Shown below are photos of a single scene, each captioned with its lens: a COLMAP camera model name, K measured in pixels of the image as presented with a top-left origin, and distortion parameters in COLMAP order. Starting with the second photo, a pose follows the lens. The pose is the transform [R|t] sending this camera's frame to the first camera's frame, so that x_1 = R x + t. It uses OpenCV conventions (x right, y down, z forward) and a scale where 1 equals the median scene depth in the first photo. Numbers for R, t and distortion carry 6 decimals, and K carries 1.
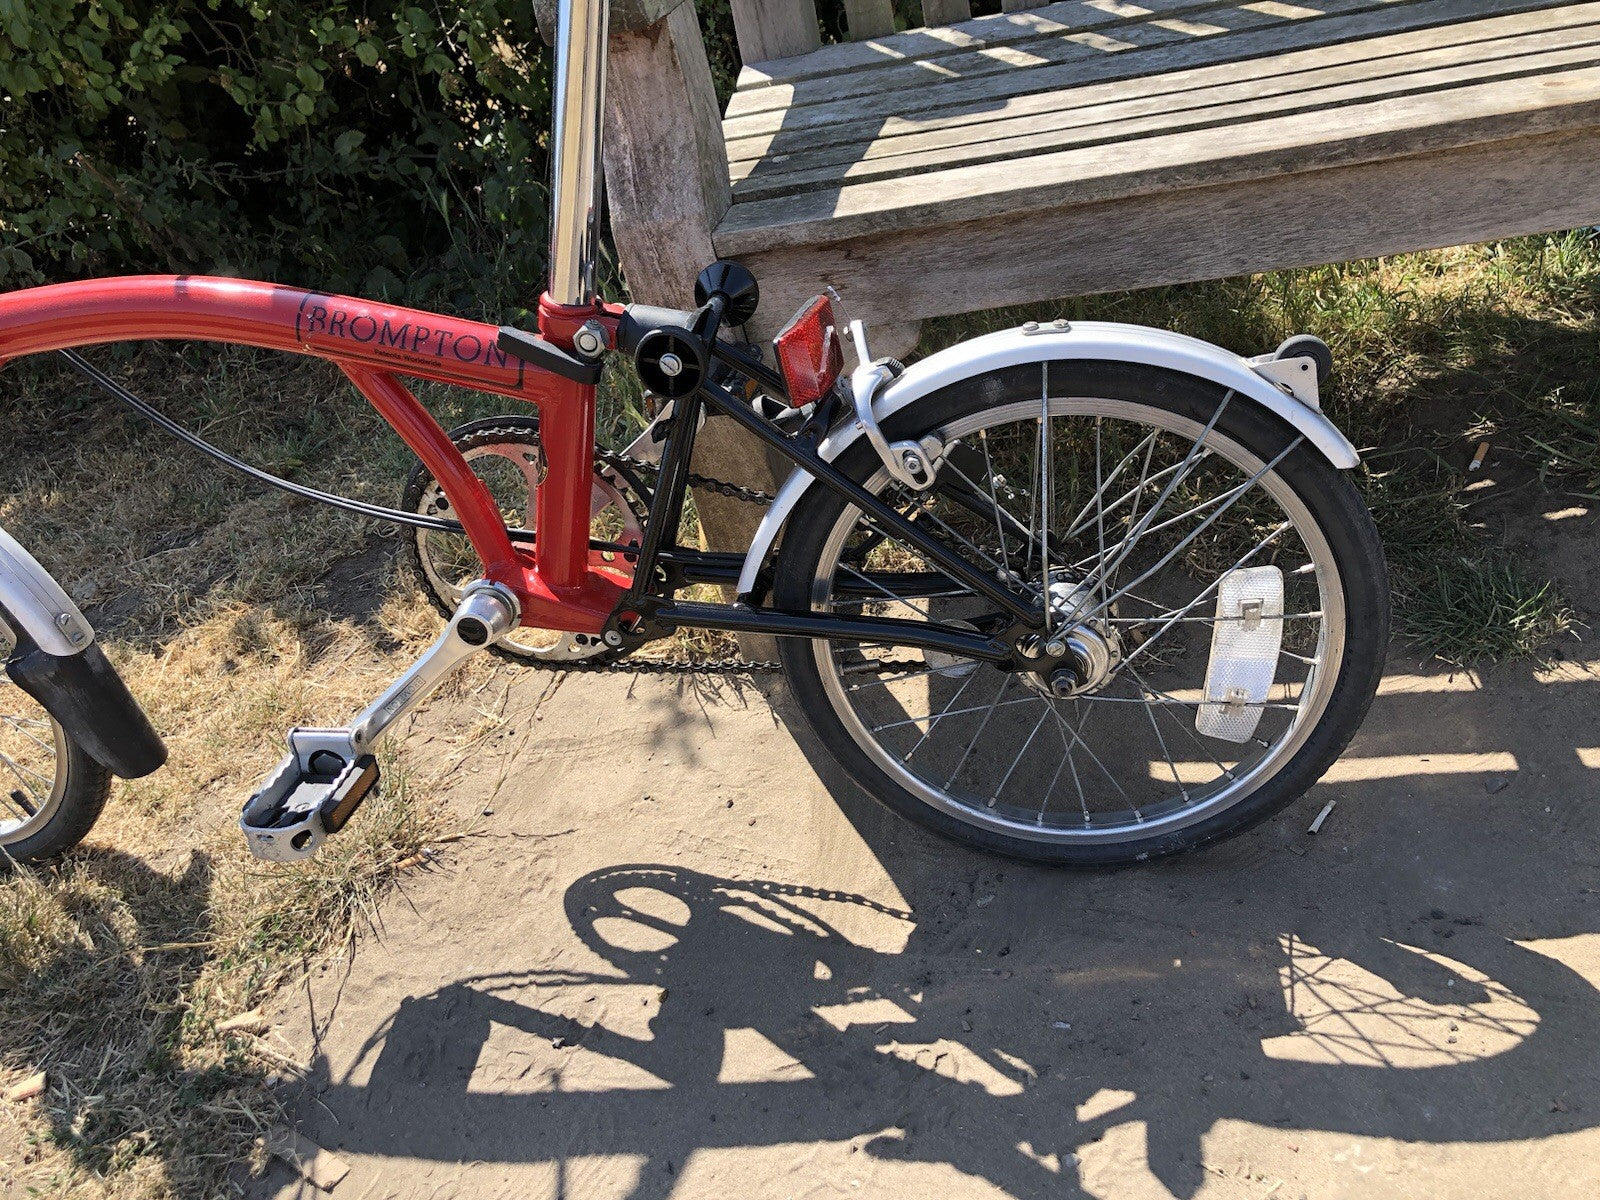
lens RADIAL K [[1309.5, 0, 793.6], [0, 1309.5, 589.9], [0, 0, 1]] dist [0.009531, 0.006148]
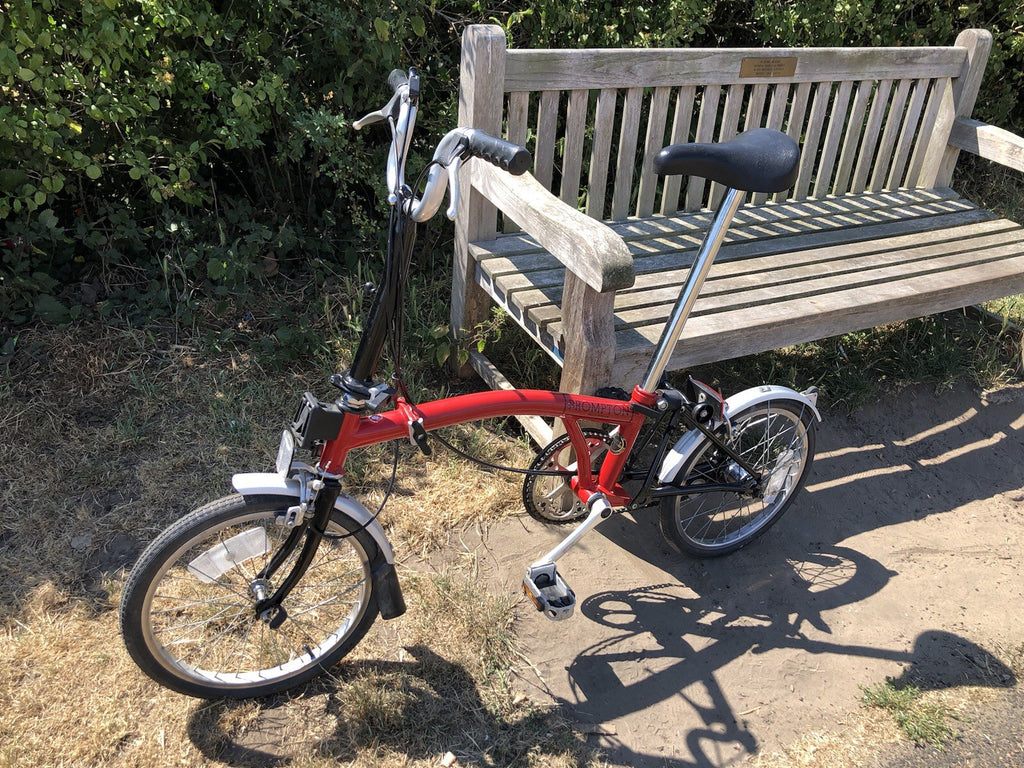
lens RADIAL K [[838.4, 0, 512.0], [0, 838.4, 384.0], [0, 0, 1]] dist [0.015750, -0.008224]
pose [[0.755262, -0.085527, 0.649819, -1.345795], [0.106303, 0.994307, 0.007315, -0.238633], [-0.646745, 0.063554, 0.760054, -0.161979]]
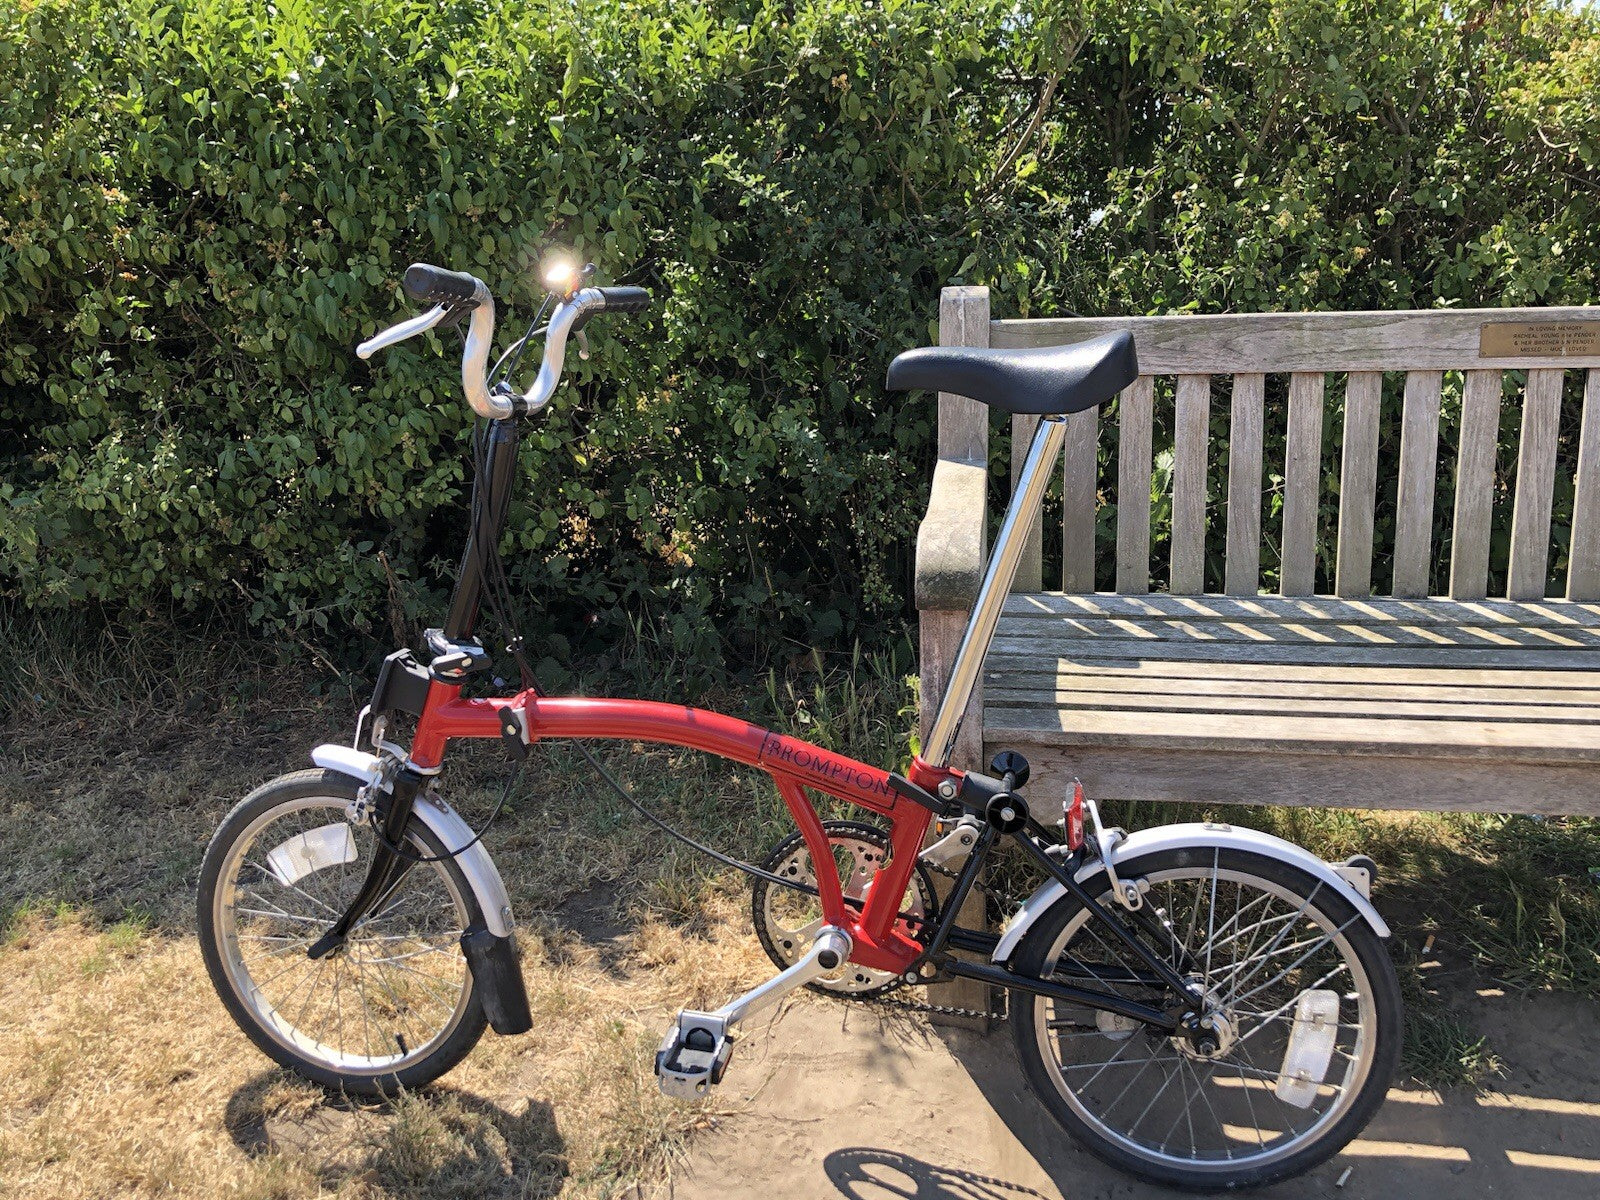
lens RADIAL K [[1309.5, 0, 793.6], [0, 1309.5, 589.9], [0, 0, 1]] dist [0.009531, 0.006148]
pose [[0.984749, 0.165307, 0.054256, -0.406028], [-0.141613, 0.942726, -0.302014, 0.086549], [-0.101074, 0.289725, 0.951758, -0.551181]]
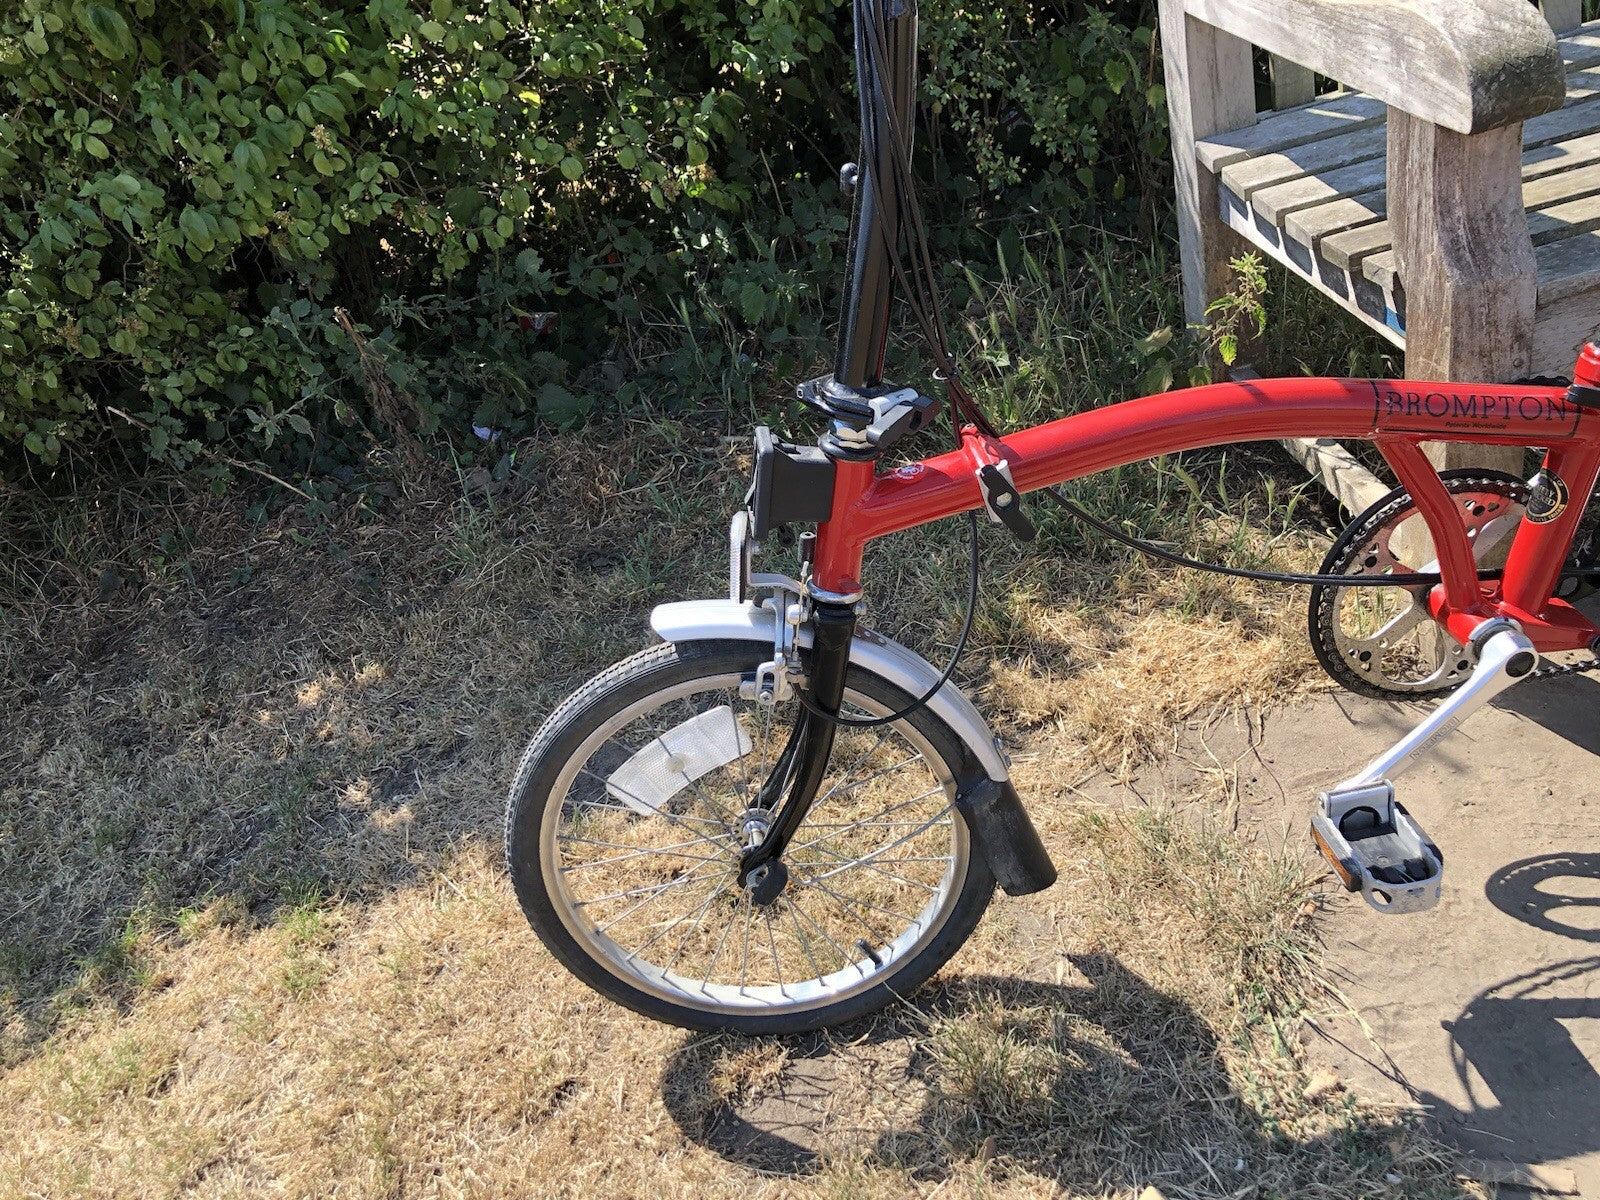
lens RADIAL K [[1310.0, 0, 800.0], [0, 1310.0, 600.0], [0, 0, 1]] dist [0.015750, -0.008224]
pose [[0.953130, -0.175729, 0.246296, -0.994268], [0.184265, 0.982805, -0.011862, -0.109799], [-0.239977, 0.056690, 0.969122, 0.071984]]
